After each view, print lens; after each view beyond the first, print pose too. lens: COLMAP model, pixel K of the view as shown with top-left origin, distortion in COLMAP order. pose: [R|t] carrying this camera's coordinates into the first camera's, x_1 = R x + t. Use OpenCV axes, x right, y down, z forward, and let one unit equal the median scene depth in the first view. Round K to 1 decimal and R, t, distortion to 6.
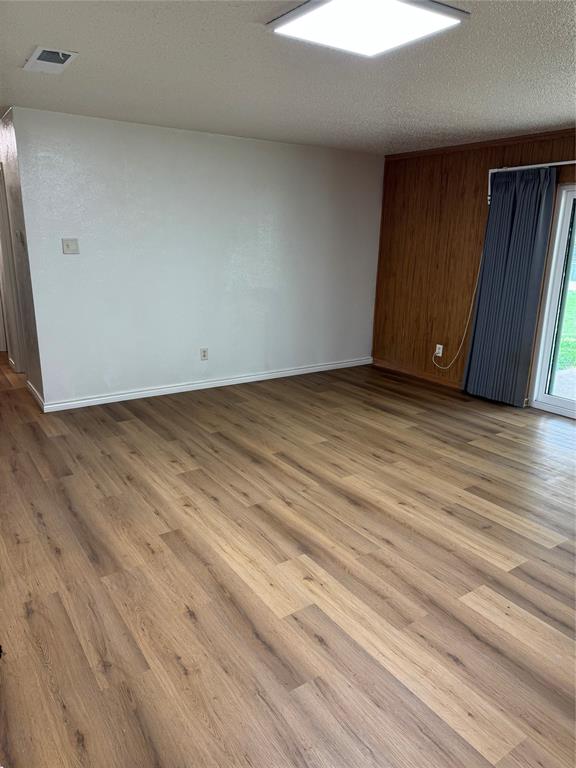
lens RADIAL K [[533.1, 0, 285.4], [0, 533.1, 383.0], [0, 0, 1]] dist [0.104297, -0.168377]
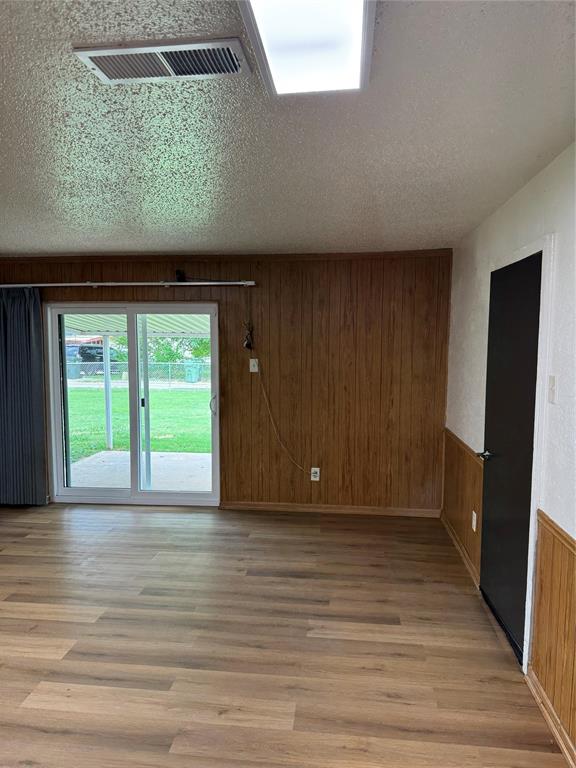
lens RADIAL K [[542.2, 0, 286.6], [0, 542.2, 389.7], [0, 0, 1]] dist [0.099480, -0.128738]
pose [[0.652079, -0.084124, 0.753470, -0.053758], [0.207768, 0.975606, -0.070884, 0.001382], [-0.729127, 0.202769, 0.653651, -0.101299]]
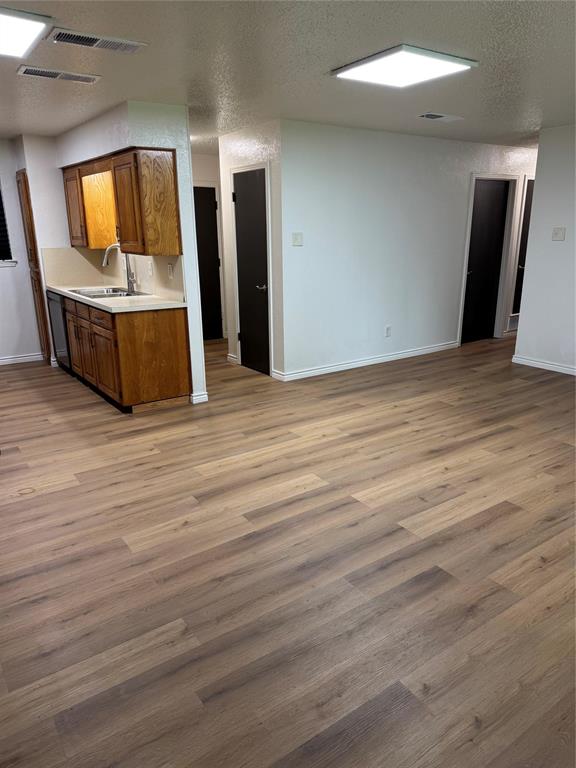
lens RADIAL K [[533.1, 0, 285.4], [0, 533.1, 383.0], [0, 0, 1]] dist [0.104297, -0.168377]
pose [[0.016860, 0.259636, -0.965559, 1.101272], [-0.257081, 0.934356, 0.246756, -0.107034], [0.966243, 0.244067, 0.082500, 0.511339]]
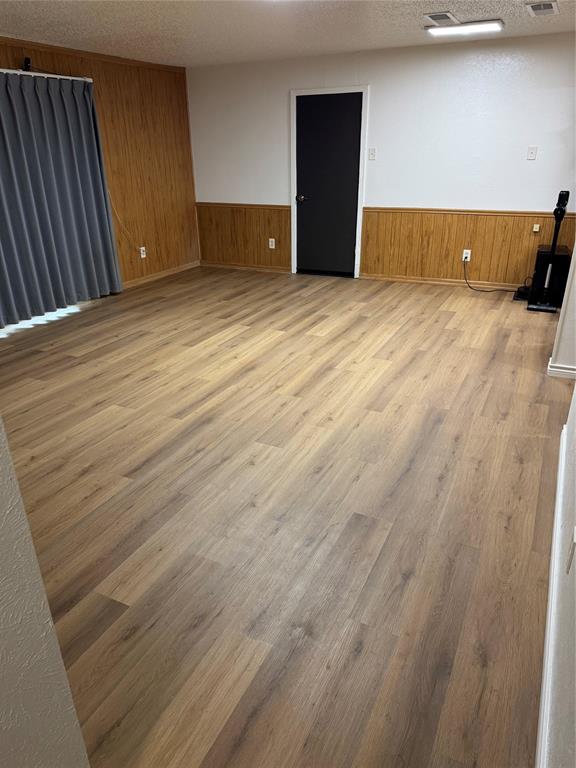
lens RADIAL K [[542.2, 0, 286.6], [0, 542.2, 389.7], [0, 0, 1]] dist [0.099480, -0.128738]
pose [[-0.493848, -0.357434, 0.792688, -0.853906], [0.240559, 0.819871, 0.519560, -0.343174], [-0.835611, 0.447272, -0.318908, 1.240329]]
